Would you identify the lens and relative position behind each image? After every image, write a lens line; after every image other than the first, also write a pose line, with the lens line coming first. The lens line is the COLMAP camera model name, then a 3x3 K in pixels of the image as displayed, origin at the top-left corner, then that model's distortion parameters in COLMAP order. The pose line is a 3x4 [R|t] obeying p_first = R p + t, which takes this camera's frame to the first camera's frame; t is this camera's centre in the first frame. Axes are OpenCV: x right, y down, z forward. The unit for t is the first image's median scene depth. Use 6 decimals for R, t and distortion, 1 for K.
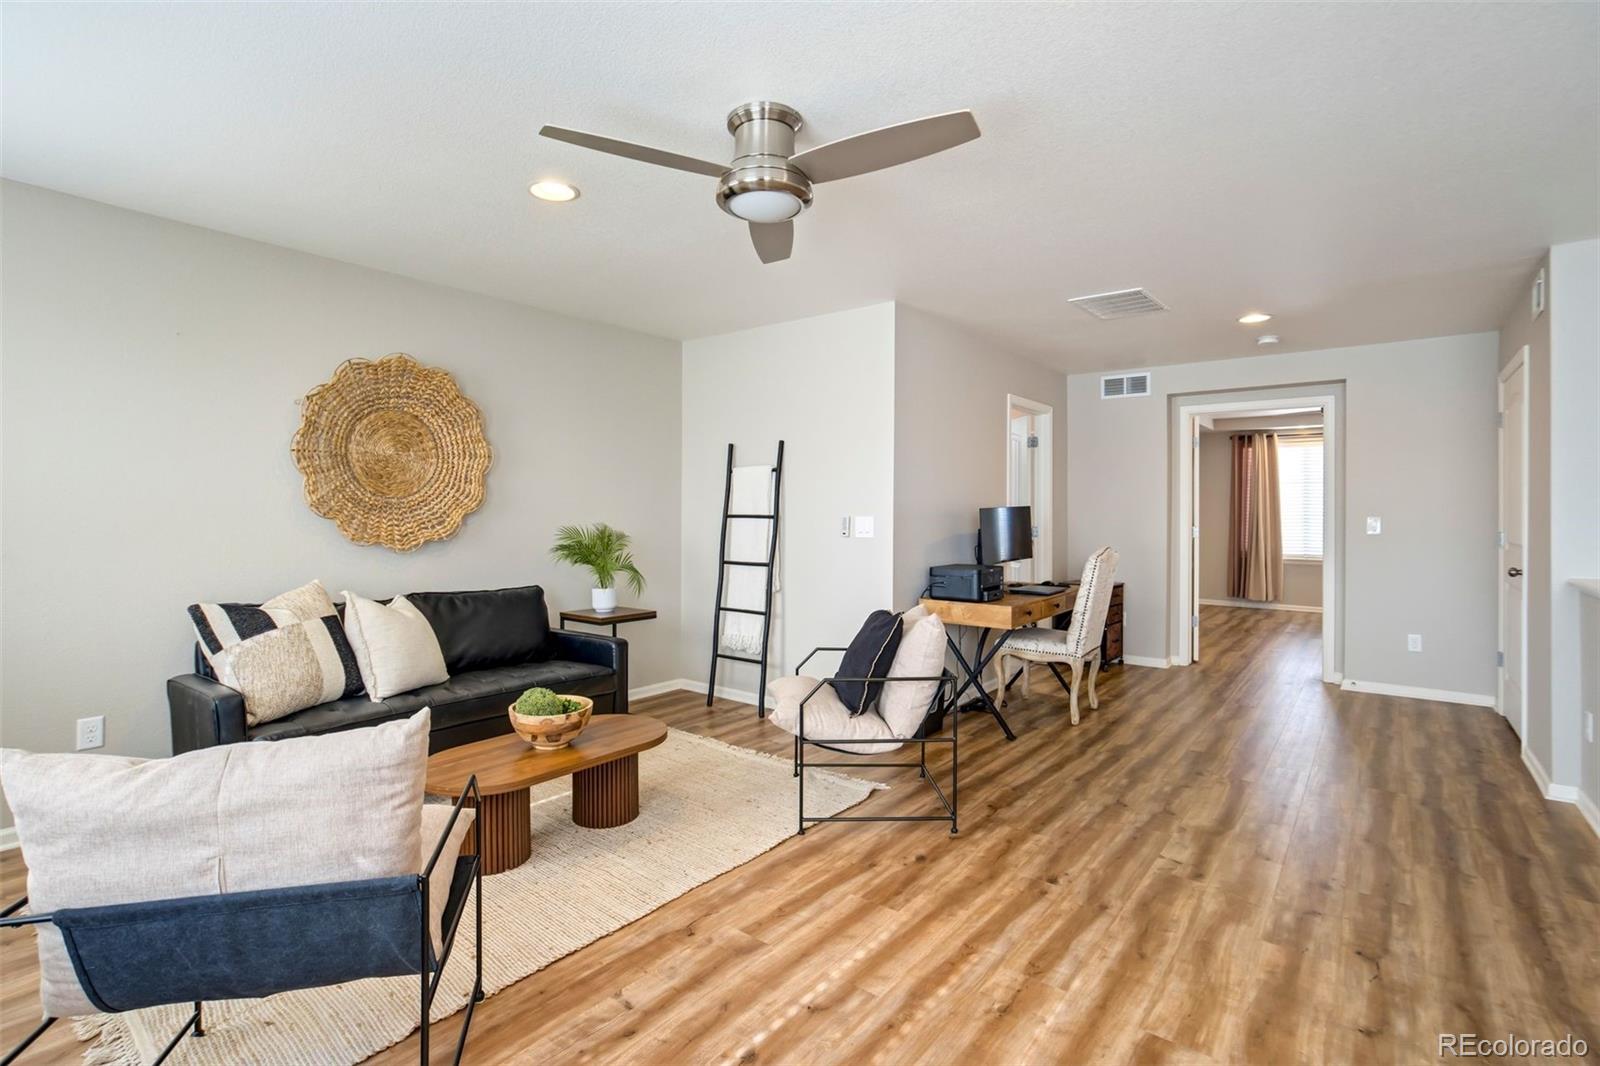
lens RADIAL K [[746.8, 0, 790.7], [0, 746.8, 519.7], [0, 0, 1]] dist [-0.048969, 0.028551]
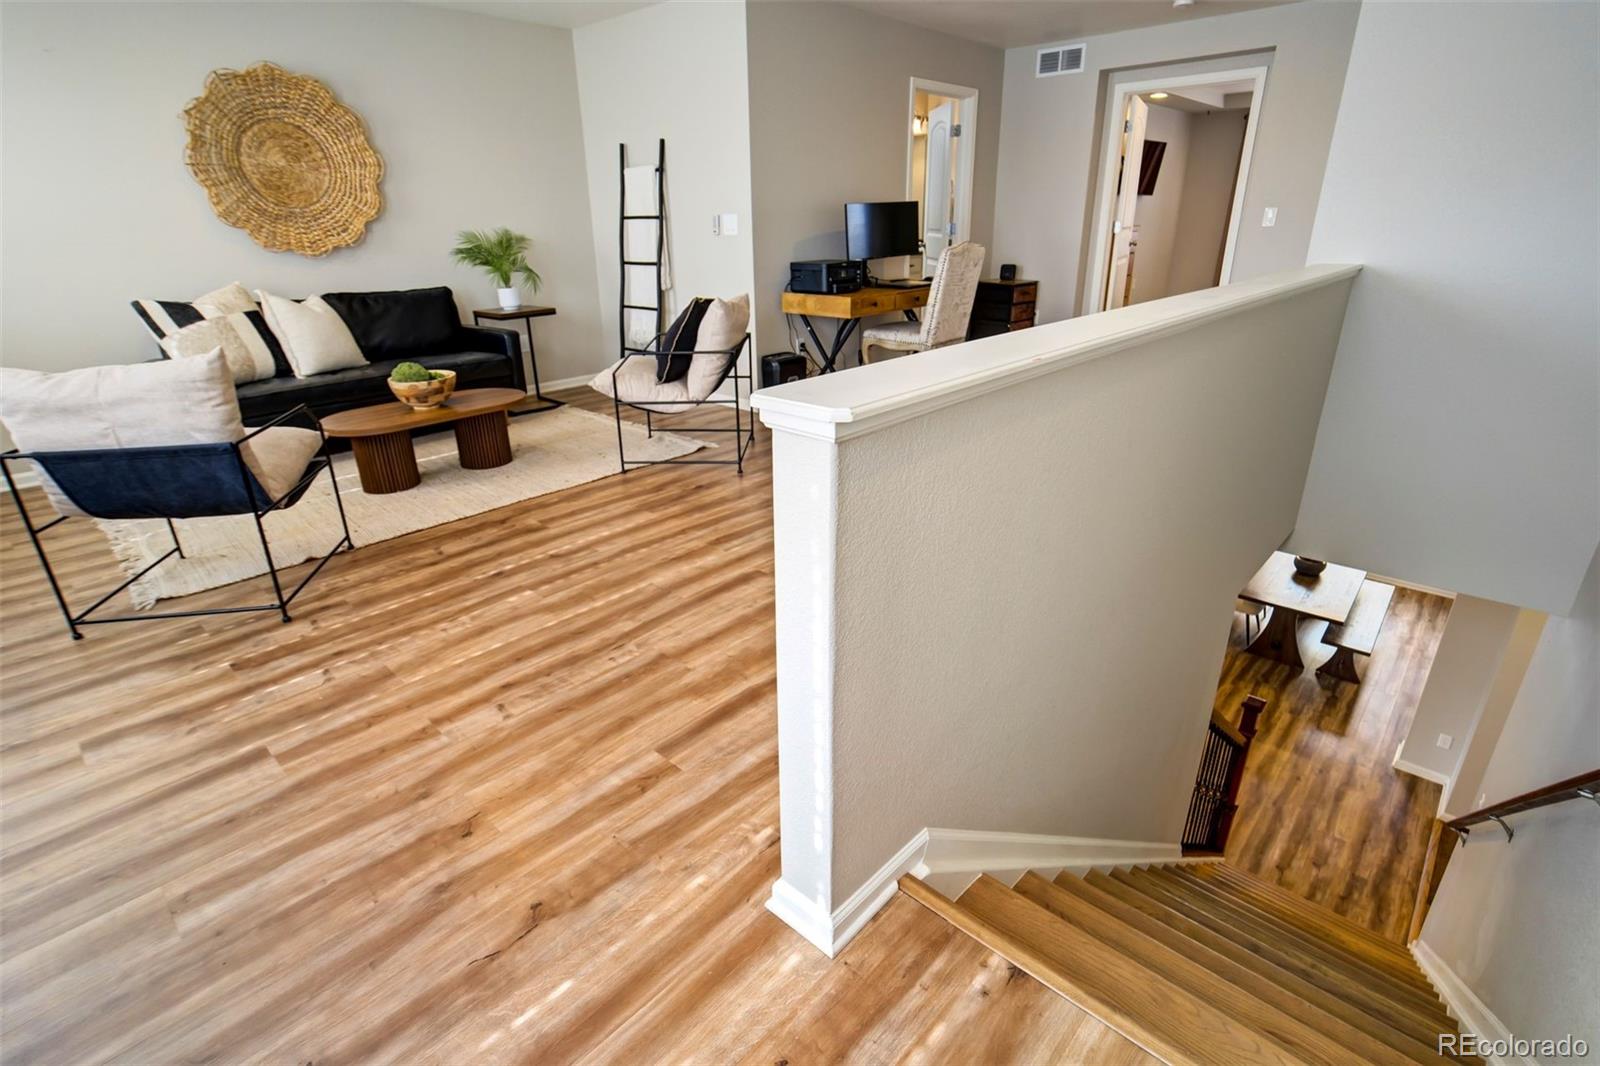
lens RADIAL K [[767.6, 0, 795.6], [0, 767.6, 531.2], [0, 0, 1]] dist [-0.045162, 0.028945]
pose [[0.997143, 0.010132, -0.074854, 0.302600], [0.018424, 0.928412, 0.371095, 0.015054], [0.073255, -0.371414, 0.925573, -0.196777]]
